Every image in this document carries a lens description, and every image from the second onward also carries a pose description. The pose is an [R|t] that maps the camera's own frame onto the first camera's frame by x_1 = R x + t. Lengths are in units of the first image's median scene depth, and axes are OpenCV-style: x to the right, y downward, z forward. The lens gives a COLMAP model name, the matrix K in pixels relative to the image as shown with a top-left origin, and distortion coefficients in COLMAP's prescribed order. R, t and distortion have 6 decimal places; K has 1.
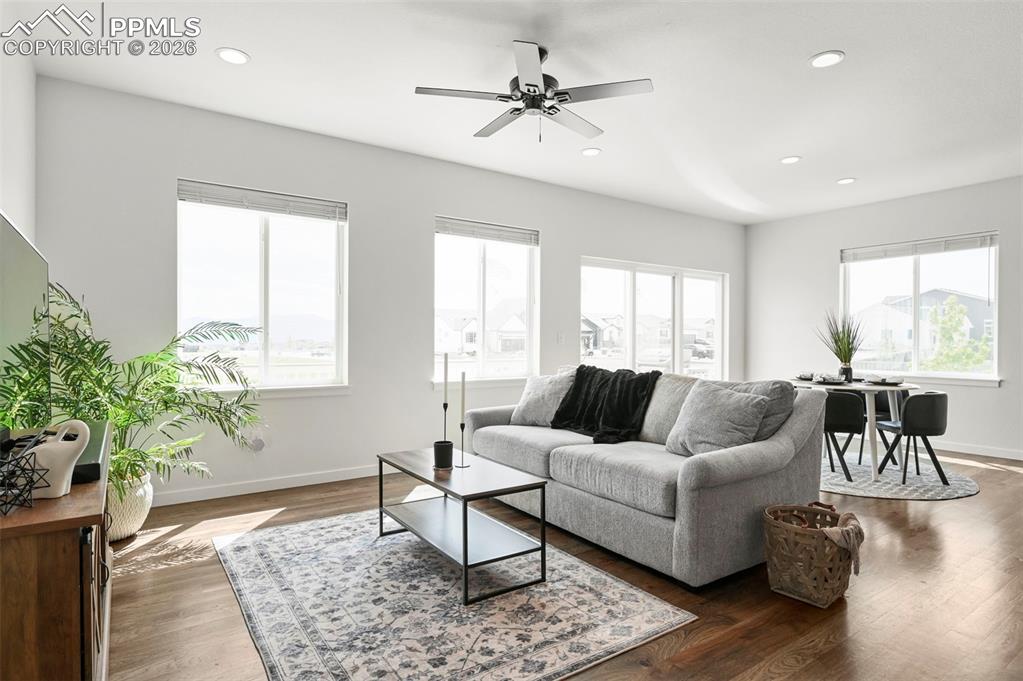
lens RADIAL K [[569.8, 0, 508.9], [0, 569.8, 343.0], [0, 0, 1]] dist [0.002013, -0.000678]
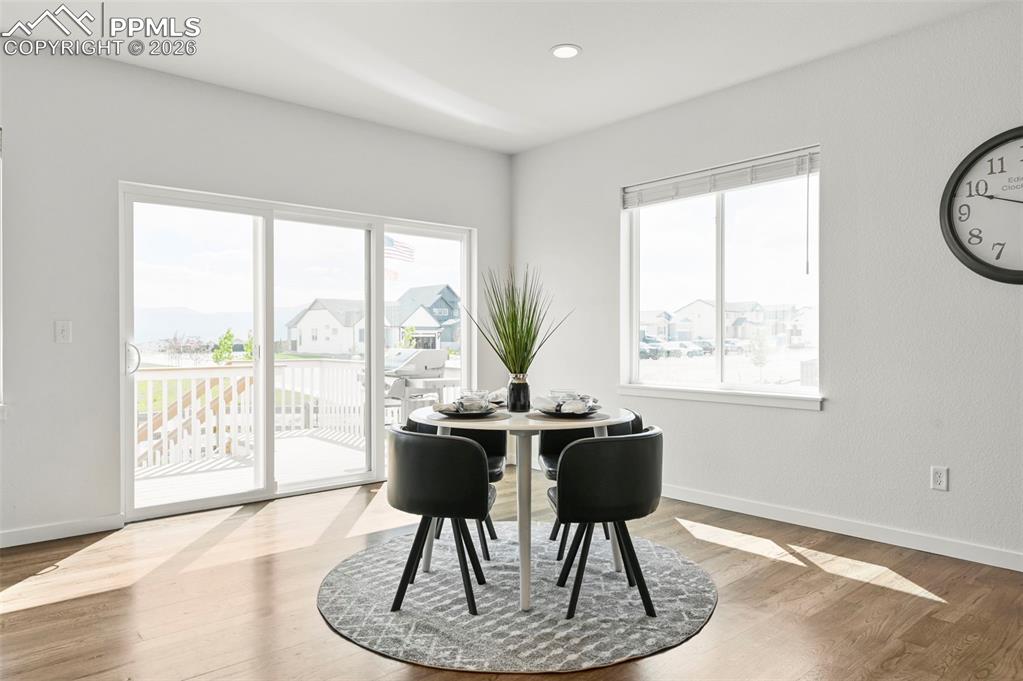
lens RADIAL K [[682.4, 0, 517.5], [0, 682.4, 346.3], [0, 0, 1]] dist [-0.008433, -0.000413]
pose [[0.994300, -0.006863, 0.106395, 0.403369], [0.006109, 0.999954, 0.007411, 0.003141], [-0.106441, -0.006719, 0.994296, 0.283331]]
